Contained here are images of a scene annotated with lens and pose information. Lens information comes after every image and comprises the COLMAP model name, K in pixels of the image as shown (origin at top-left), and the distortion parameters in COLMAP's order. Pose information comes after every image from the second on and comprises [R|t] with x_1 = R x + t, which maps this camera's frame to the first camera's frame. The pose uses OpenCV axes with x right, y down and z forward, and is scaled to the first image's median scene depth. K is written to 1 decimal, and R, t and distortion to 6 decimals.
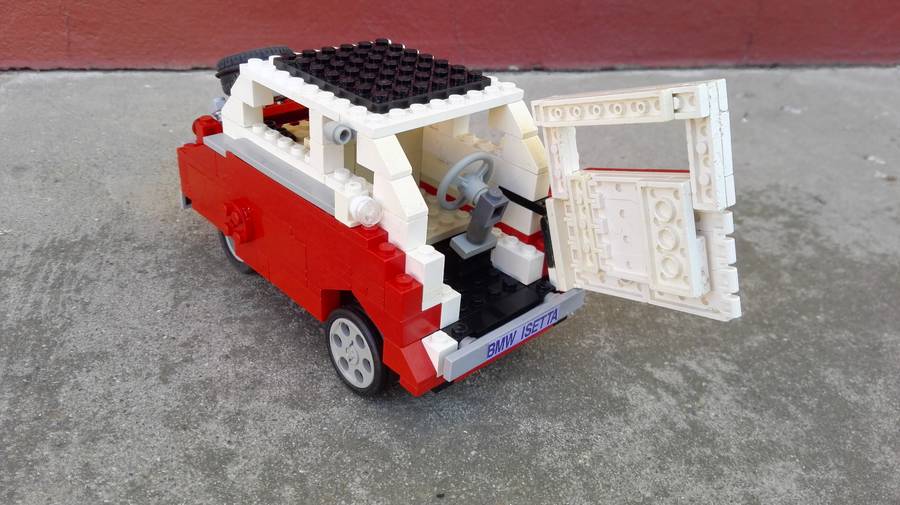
lens RADIAL K [[707.9, 0, 450.0], [0, 707.9, 252.5], [0, 0, 1]] dist [0.053463, -0.152093]
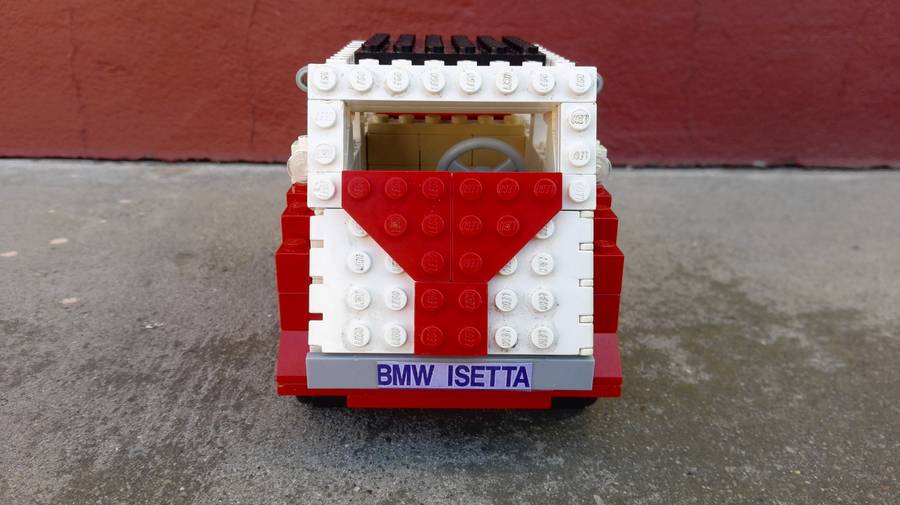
lens RADIAL K [[722.8, 0, 445.5], [0, 722.8, 255.6], [0, 0, 1]] dist [0.096586, -0.239714]
pose [[0.977757, 0.018574, -0.208916, -0.140711], [-0.057306, 0.981829, -0.180907, 0.020077], [0.201760, 0.188855, 0.961055, 0.256784]]
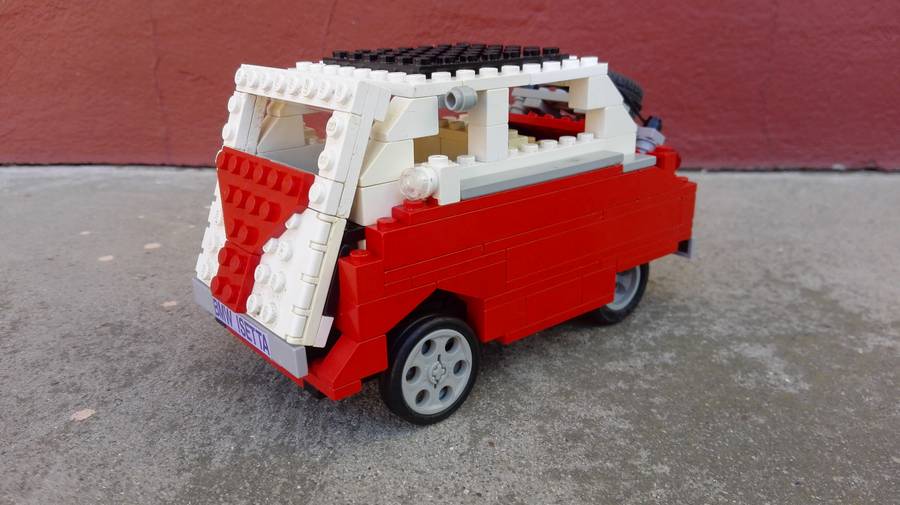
lens RADIAL K [[722.8, 0, 445.5], [0, 722.8, 255.6], [0, 0, 1]] dist [0.096586, -0.239714]
pose [[0.961154, 0.020308, -0.275263, -0.177628], [-0.072025, 0.981190, -0.179104, 0.020295], [0.266448, 0.191972, 0.944538, 0.237137]]
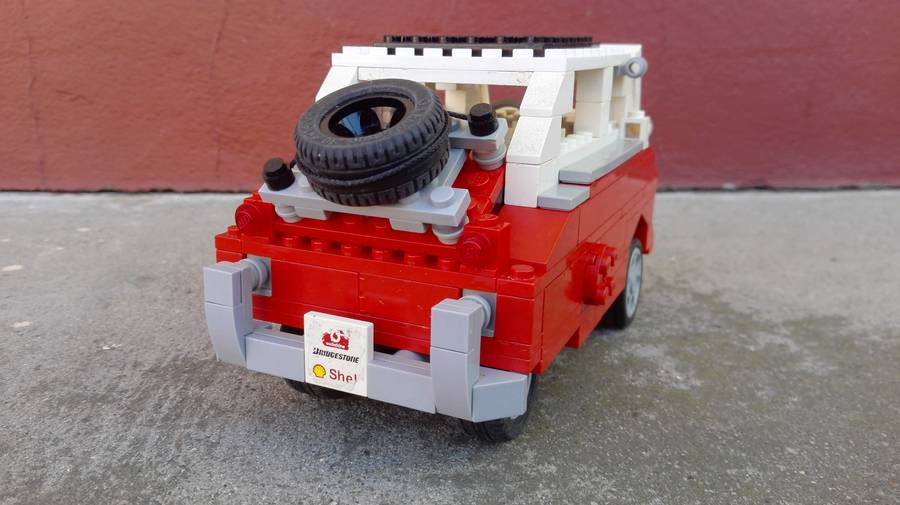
lens RADIAL K [[722.8, 0, 445.5], [0, 722.8, 255.6], [0, 0, 1]] dist [0.096586, -0.239714]
pose [[0.985920, -0.013057, -0.166706, -0.154159], [-0.028557, 0.969153, -0.244798, 0.048653], [0.164760, 0.246112, 0.955135, 0.291373]]
